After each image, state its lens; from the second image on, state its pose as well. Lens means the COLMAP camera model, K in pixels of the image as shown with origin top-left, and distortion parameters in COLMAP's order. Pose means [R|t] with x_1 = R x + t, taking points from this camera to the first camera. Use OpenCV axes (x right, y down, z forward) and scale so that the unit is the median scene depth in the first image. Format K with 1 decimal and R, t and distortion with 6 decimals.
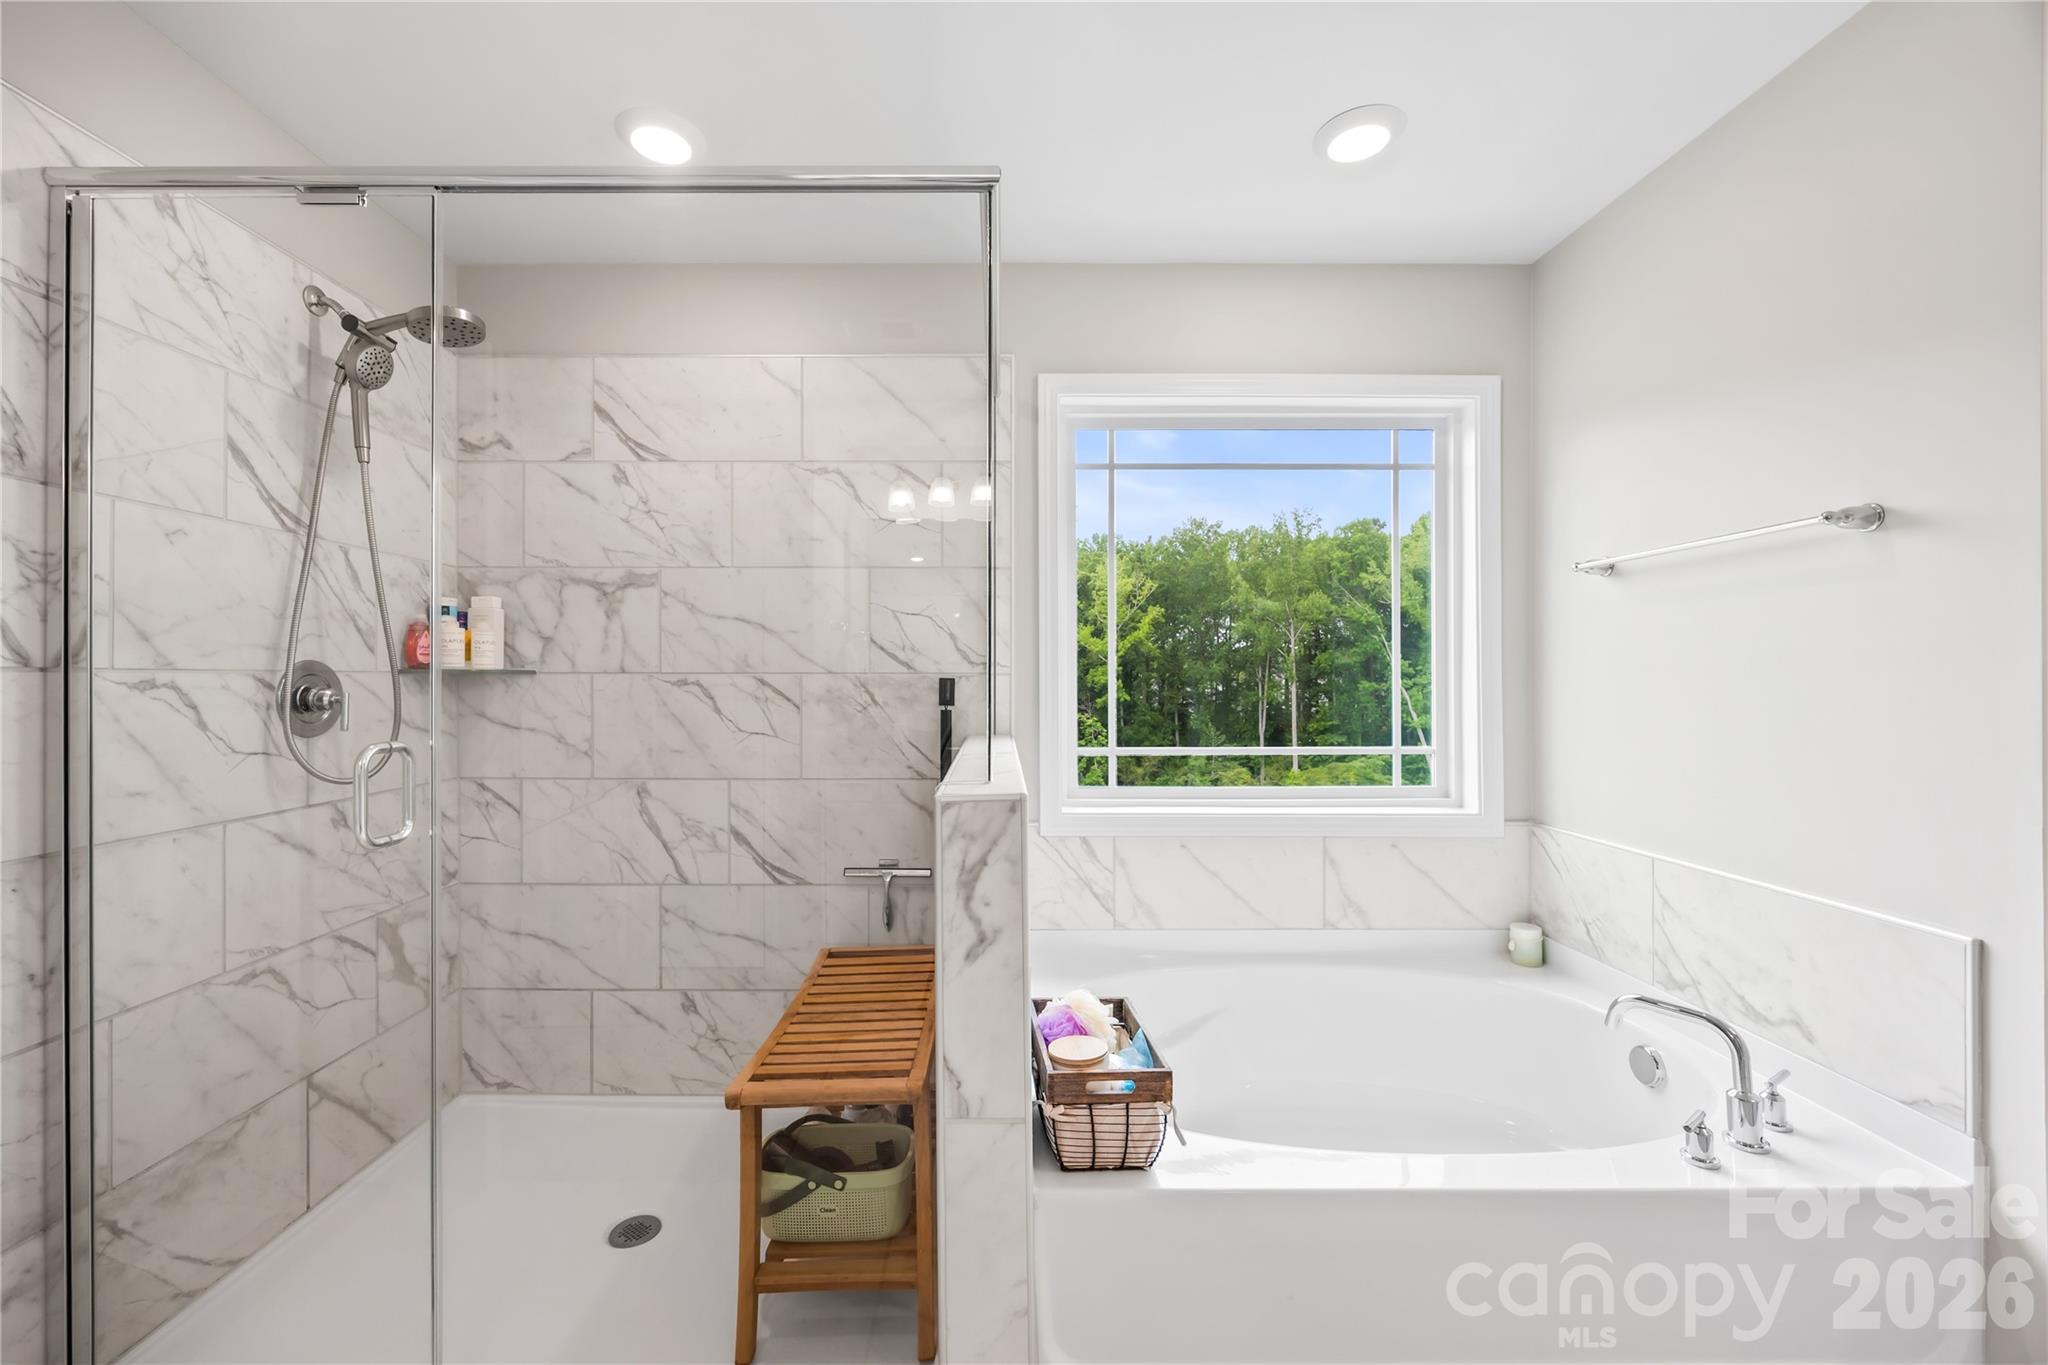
lens RADIAL K [[781.4, 0, 1021.5], [0, 781.4, 674.8], [0, 0, 1]] dist [-0.004410, 0.001151]
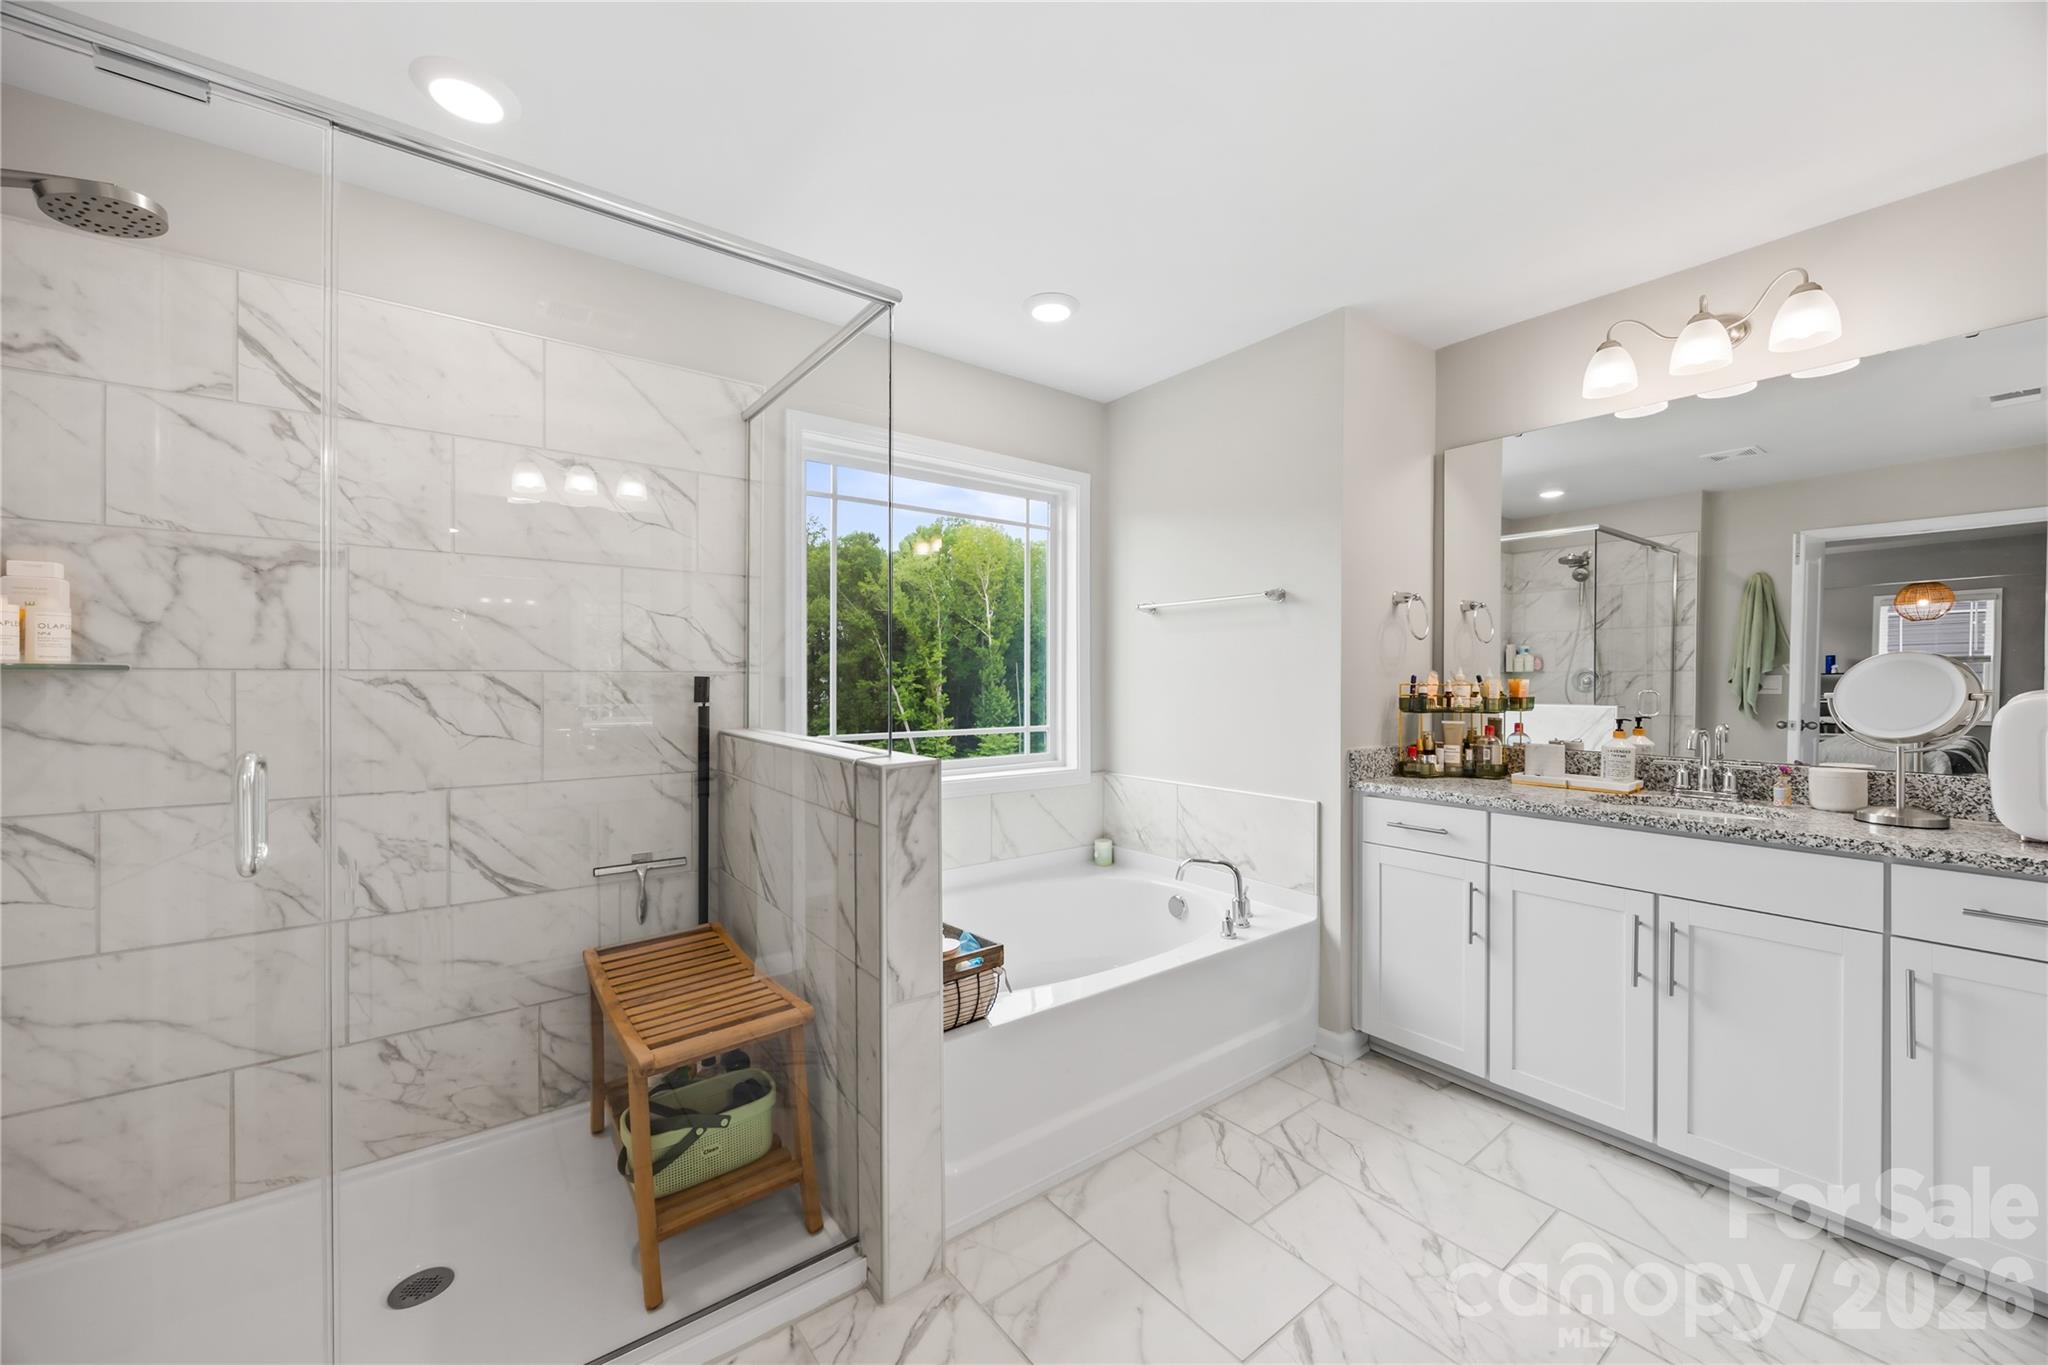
lens RADIAL K [[781.4, 0, 1014.4], [0, 781.4, 678.8], [0, 0, 1]] dist [-0.004410, 0.001151]
pose [[0.798791, -0.000103, 0.601609, -0.395594], [-0.004038, 0.999977, 0.005532, -0.000238], [-0.601595, -0.006848, 0.798772, -0.107254]]
